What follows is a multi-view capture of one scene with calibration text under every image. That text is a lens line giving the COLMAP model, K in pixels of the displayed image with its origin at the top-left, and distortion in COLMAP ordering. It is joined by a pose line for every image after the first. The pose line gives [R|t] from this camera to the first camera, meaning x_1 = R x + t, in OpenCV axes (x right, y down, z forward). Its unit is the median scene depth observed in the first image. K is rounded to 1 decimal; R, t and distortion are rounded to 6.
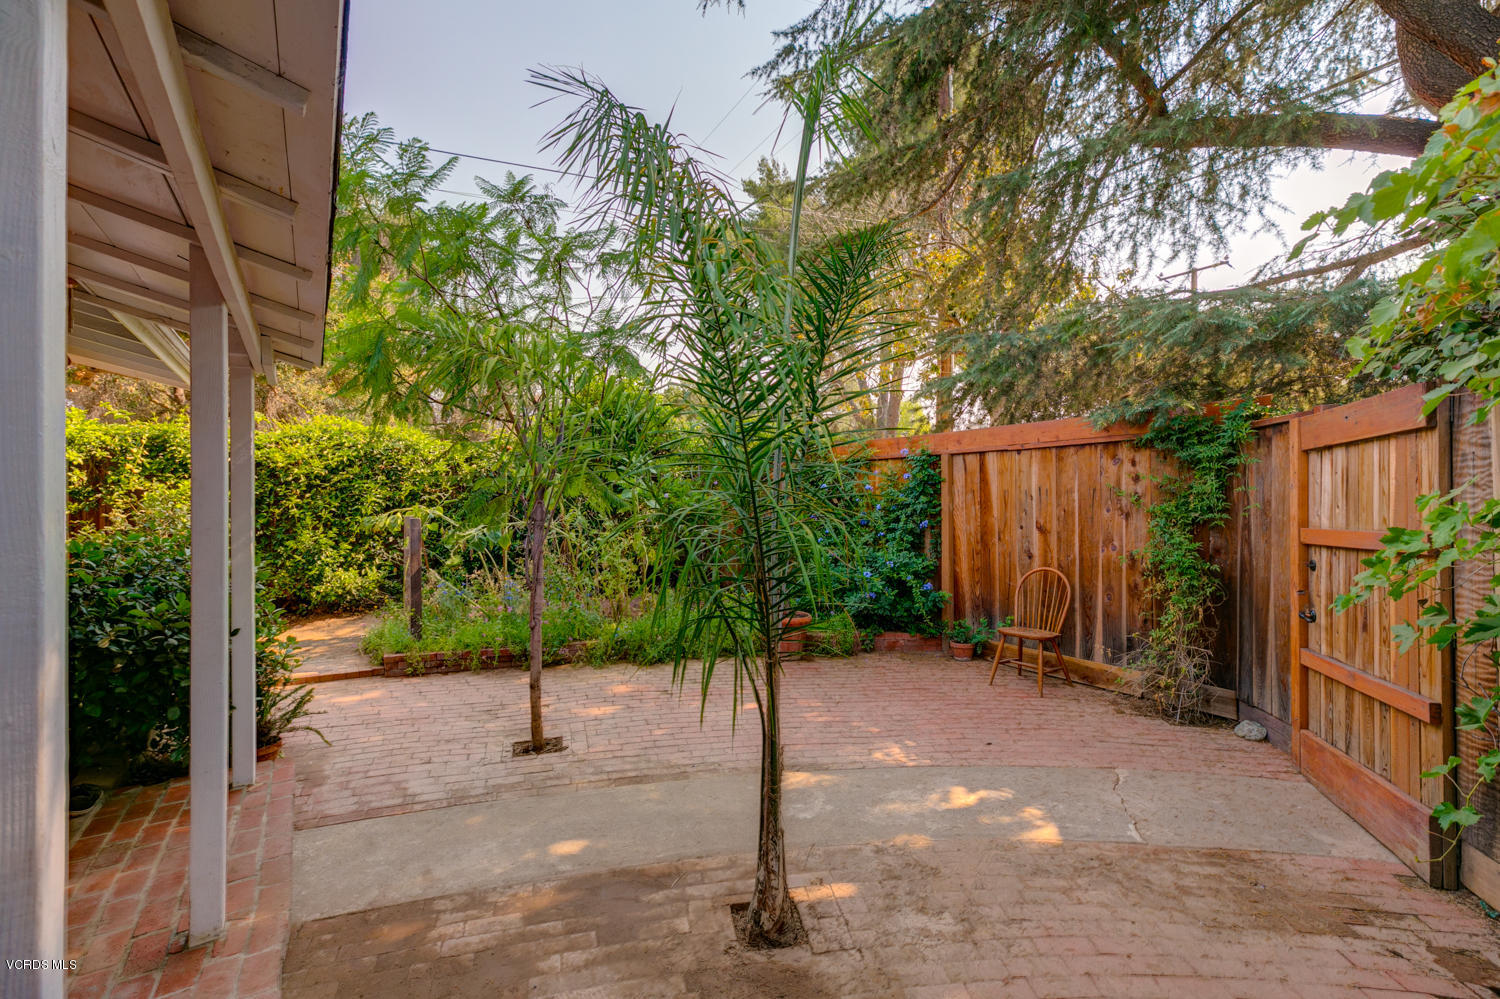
lens RADIAL K [[661.5, 0, 756.0], [0, 661.5, 507.0], [0, 0, 1]] dist [0.012821, -0.000668]
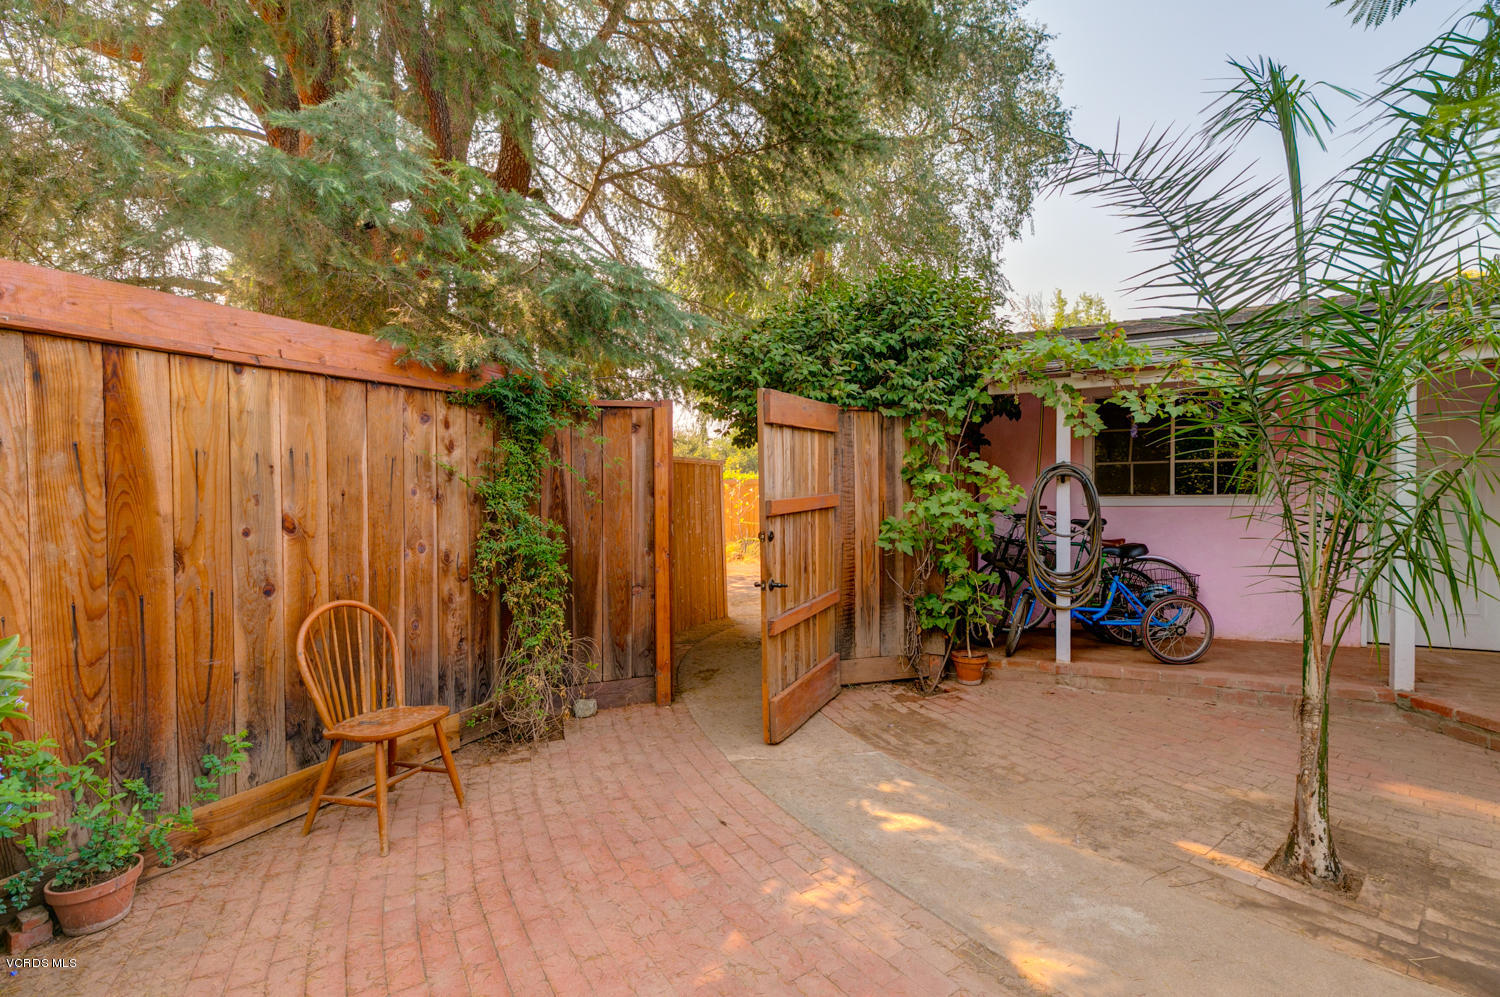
lens RADIAL K [[661.5, 0, 756.0], [0, 661.5, 506.0], [0, 0, 1]] dist [0.012821, -0.000668]
pose [[-0.490518, -0.010427, 0.871369, -0.215139], [0.028370, 0.999207, 0.027926, 0.010944], [-0.870969, 0.038419, -0.489834, 1.072319]]
